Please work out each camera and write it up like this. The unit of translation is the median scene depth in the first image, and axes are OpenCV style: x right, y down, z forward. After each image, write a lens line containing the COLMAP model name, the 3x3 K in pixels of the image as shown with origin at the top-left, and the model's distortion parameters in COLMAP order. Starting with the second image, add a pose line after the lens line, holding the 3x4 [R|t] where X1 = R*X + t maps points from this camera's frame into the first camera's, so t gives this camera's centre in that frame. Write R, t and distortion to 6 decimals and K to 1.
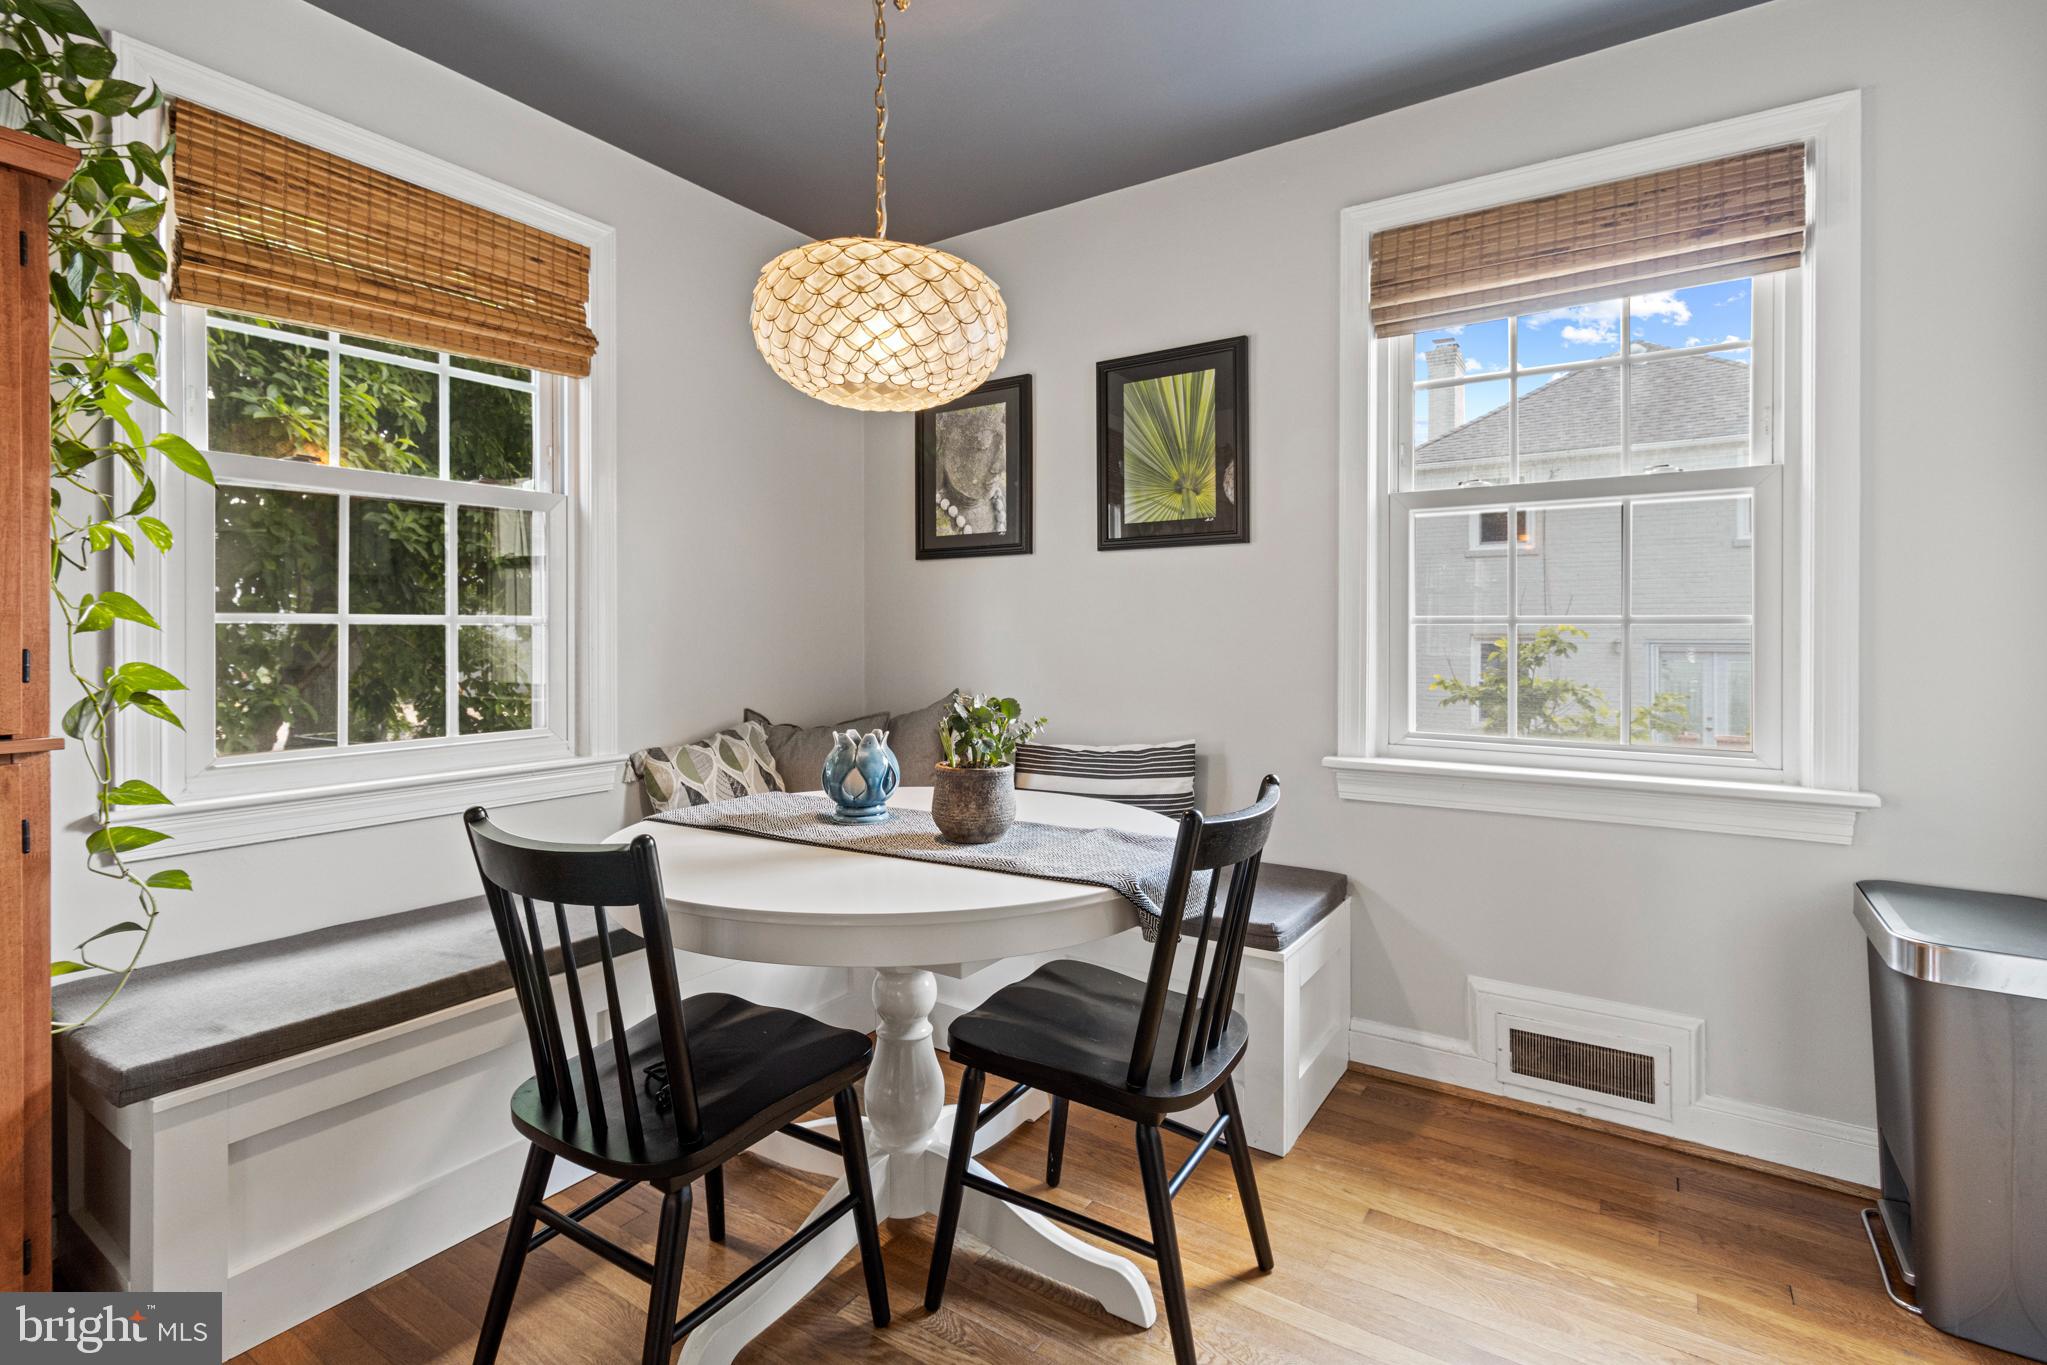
lens RADIAL K [[957.6, 0, 990.9], [0, 957.6, 639.0], [0, 0, 1]] dist [0.003547, -0.000231]
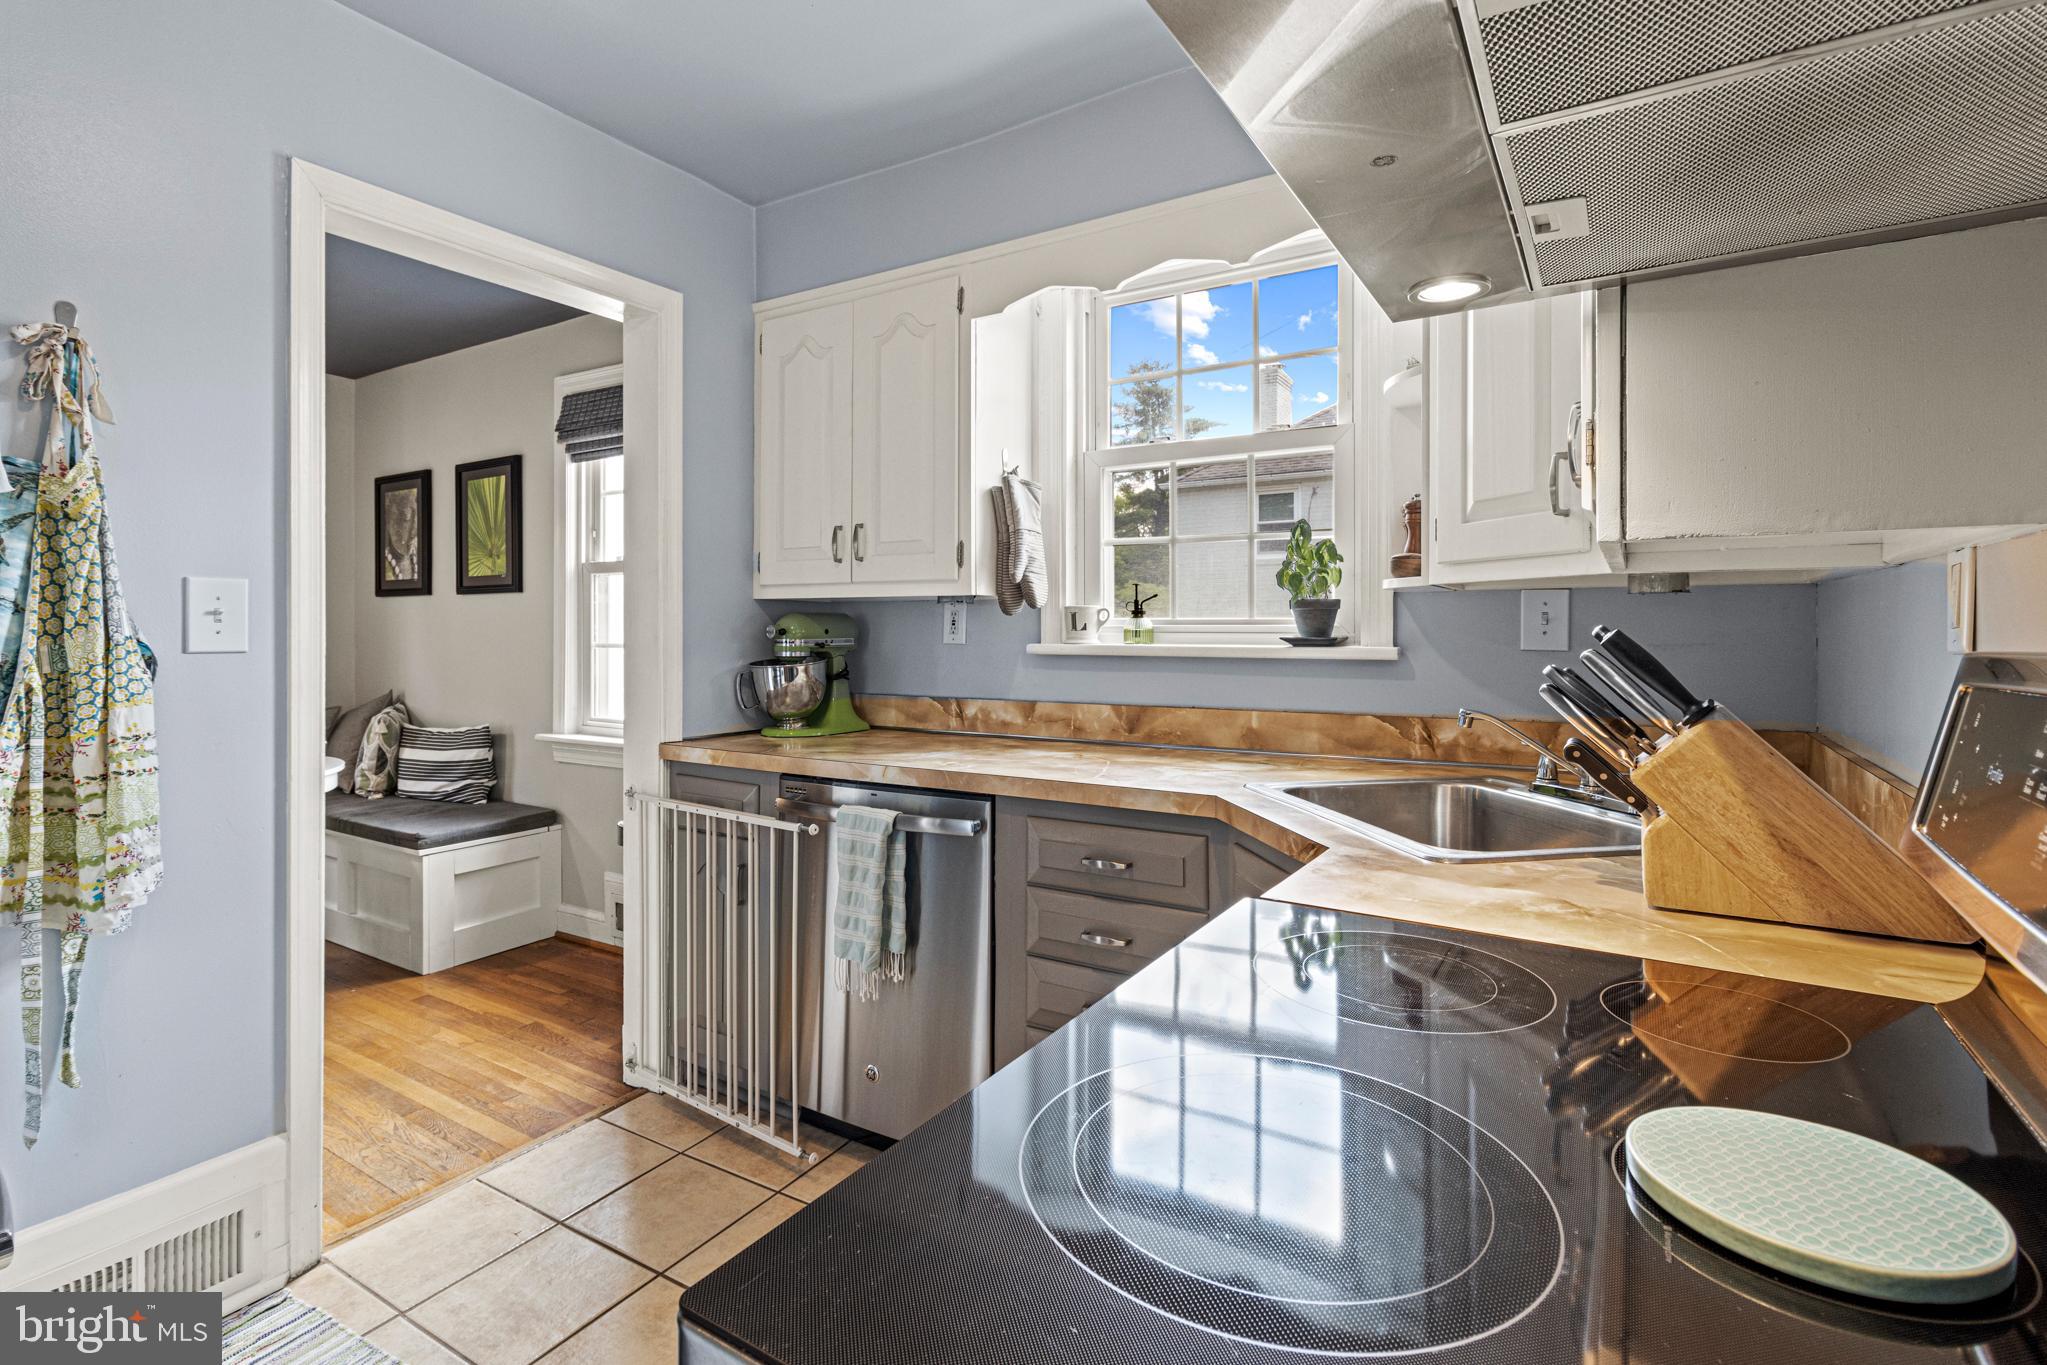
lens RADIAL K [[957.6, 0, 1013.0], [0, 957.6, 647.5], [0, 0, 1]] dist [0.003547, -0.000231]
pose [[0.999142, 0.004326, 0.041182, 0.948372], [-0.004522, 0.999979, 0.004667, -0.023844], [-0.041161, -0.004849, 0.999141, -0.516506]]
